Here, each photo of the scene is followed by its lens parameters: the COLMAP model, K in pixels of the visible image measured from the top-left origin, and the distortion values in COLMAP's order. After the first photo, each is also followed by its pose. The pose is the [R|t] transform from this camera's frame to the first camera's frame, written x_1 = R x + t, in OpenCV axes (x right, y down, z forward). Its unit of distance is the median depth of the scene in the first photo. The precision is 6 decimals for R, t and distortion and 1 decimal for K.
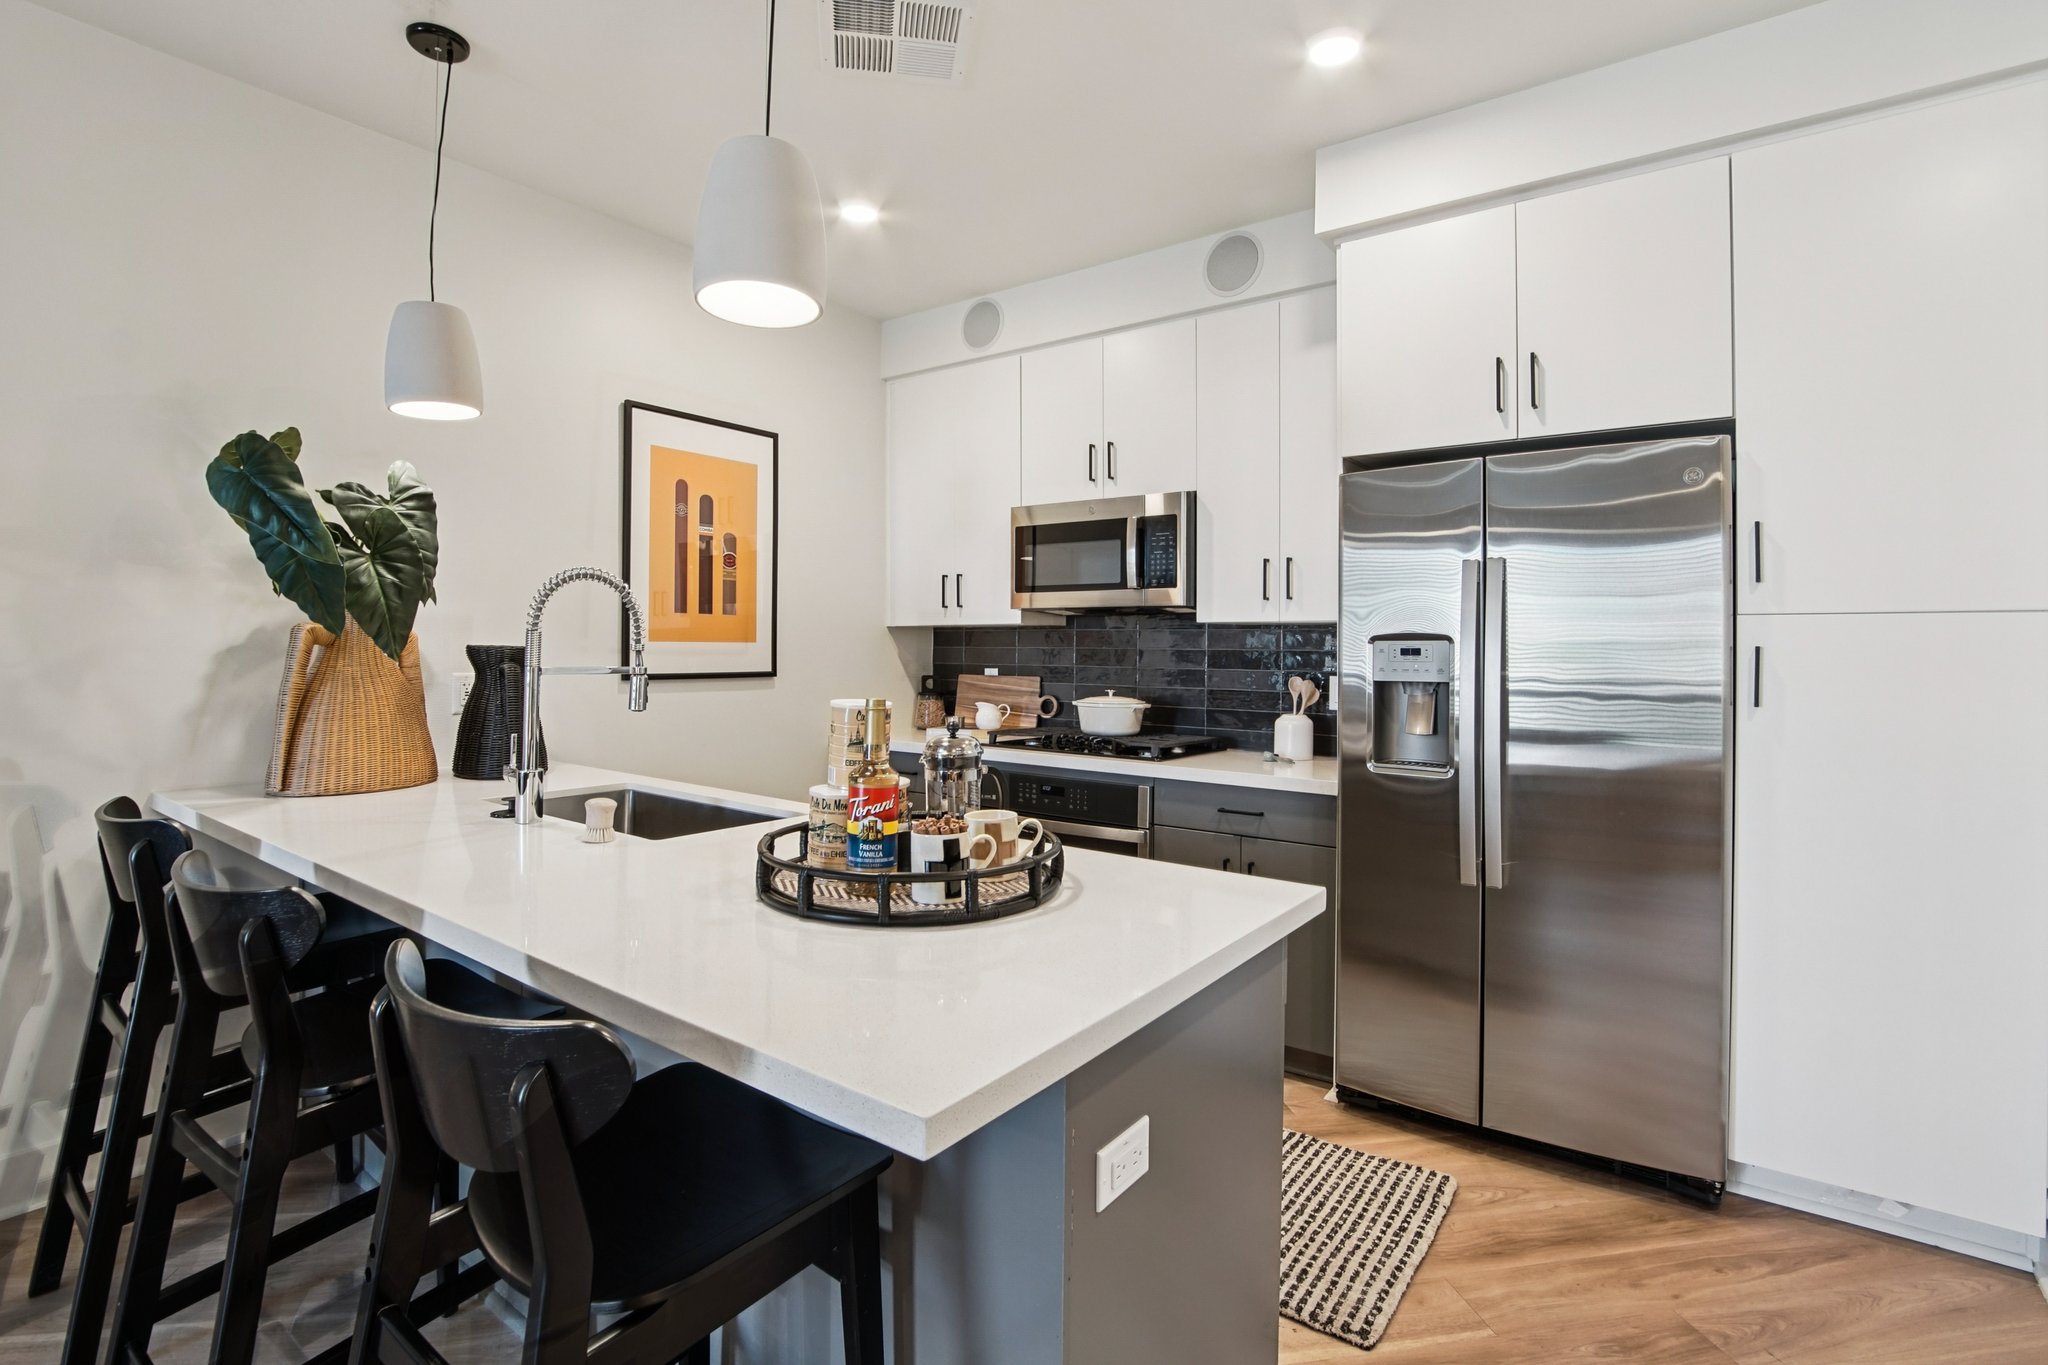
lens RADIAL K [[941.4, 0, 1078.6], [0, 941.4, 649.7], [0, 0, 1]] dist [-0.028785, 0.000326]
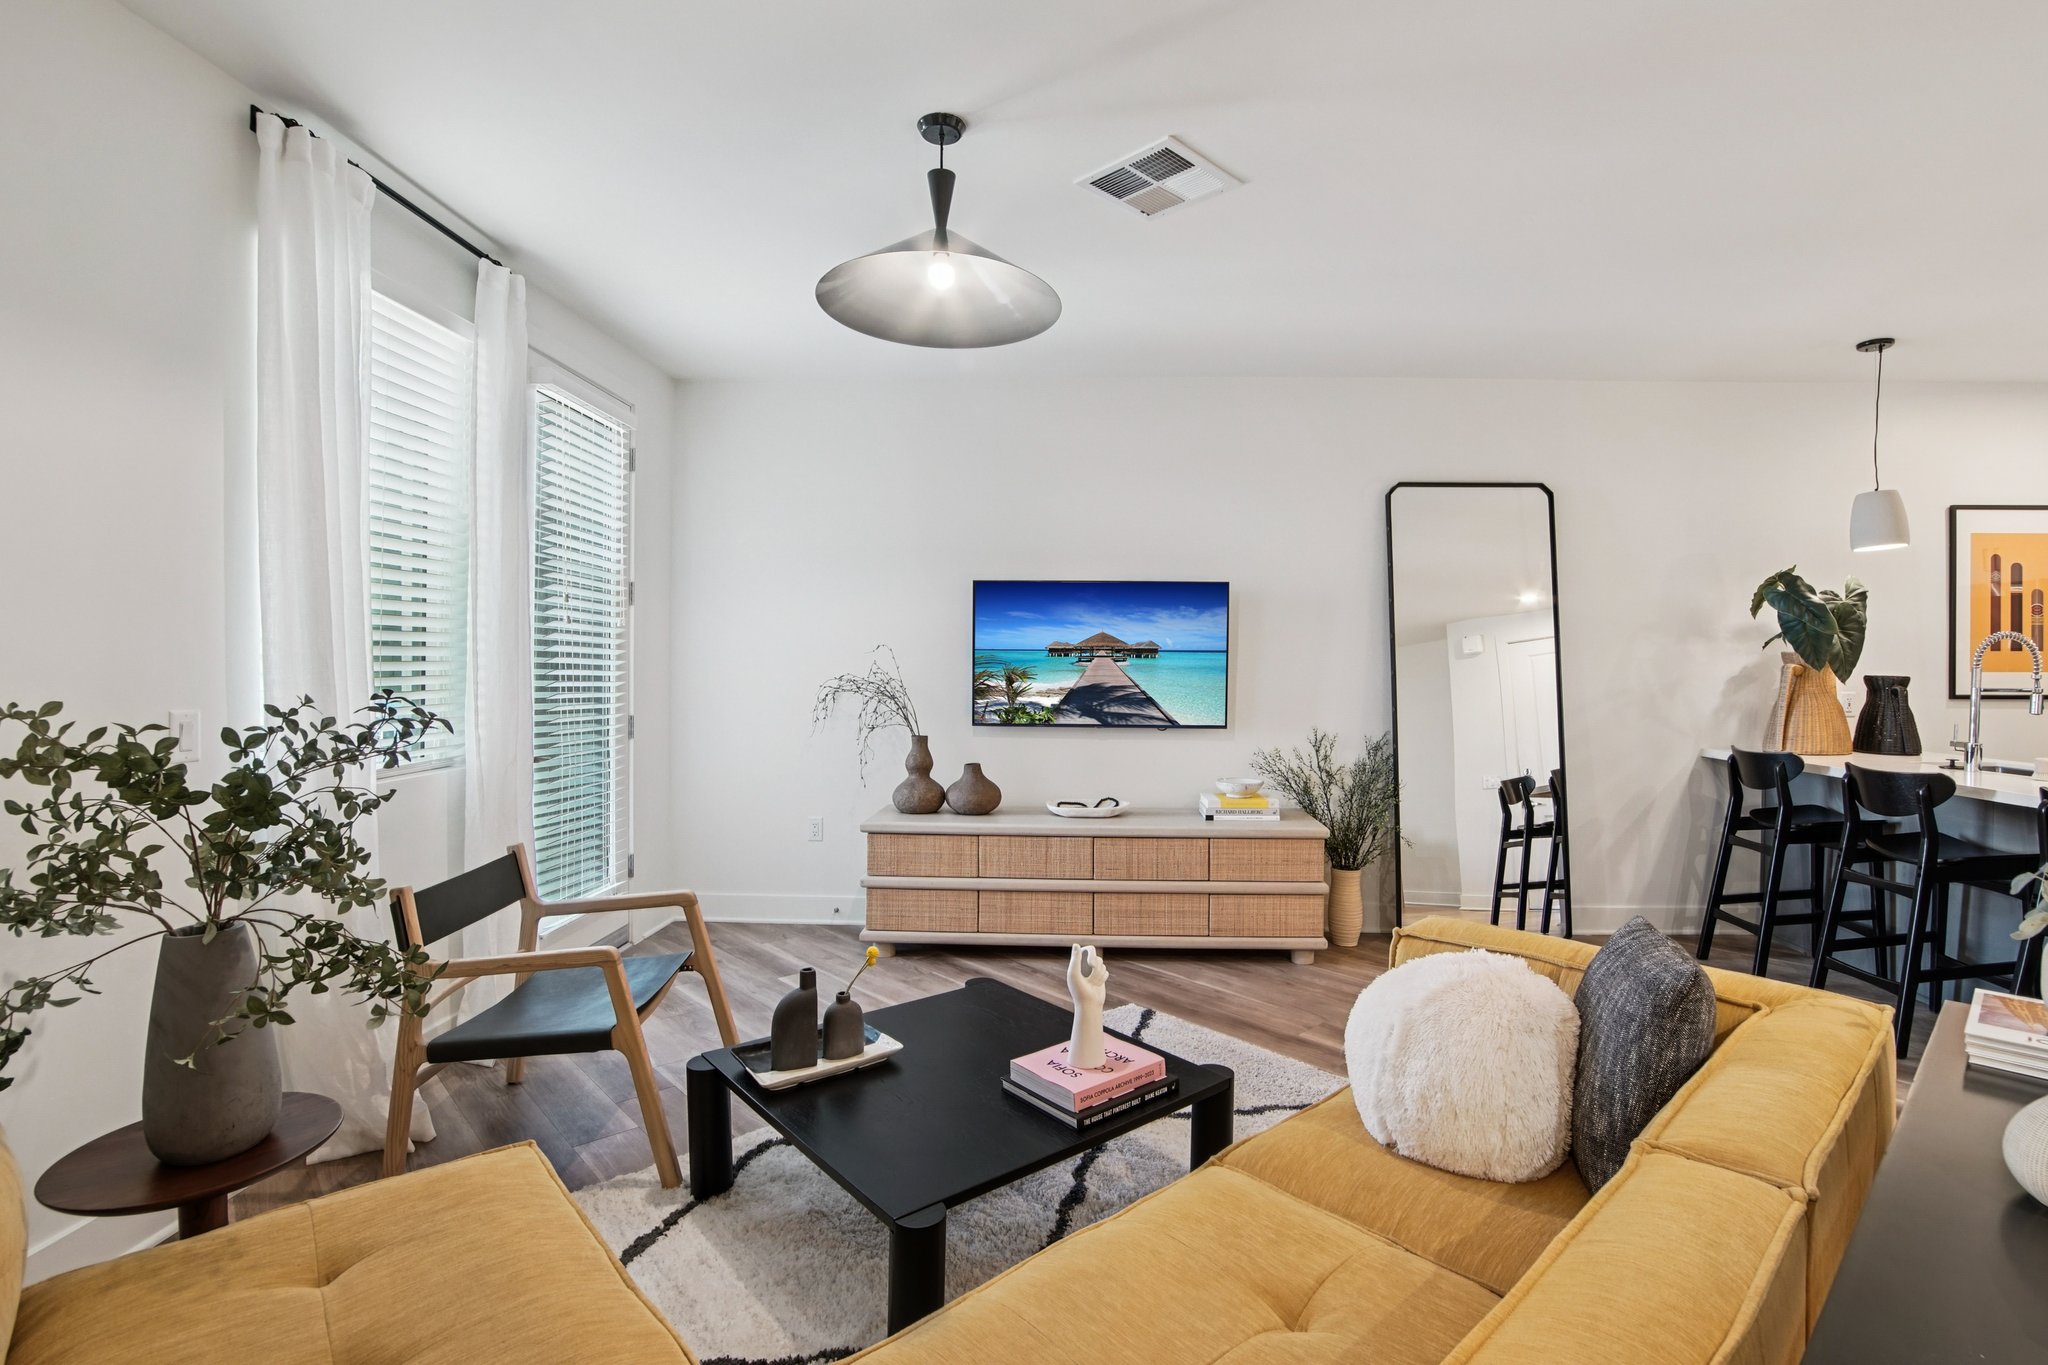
lens RADIAL K [[941.4, 0, 1045.8], [0, 941.4, 667.4], [0, 0, 1]] dist [-0.028785, 0.000326]
pose [[0.516171, -0.010995, -0.856415, 0.002827], [0.001084, 0.999925, -0.012184, -0.001097], [0.856485, 0.005361, 0.516144, -1.191767]]
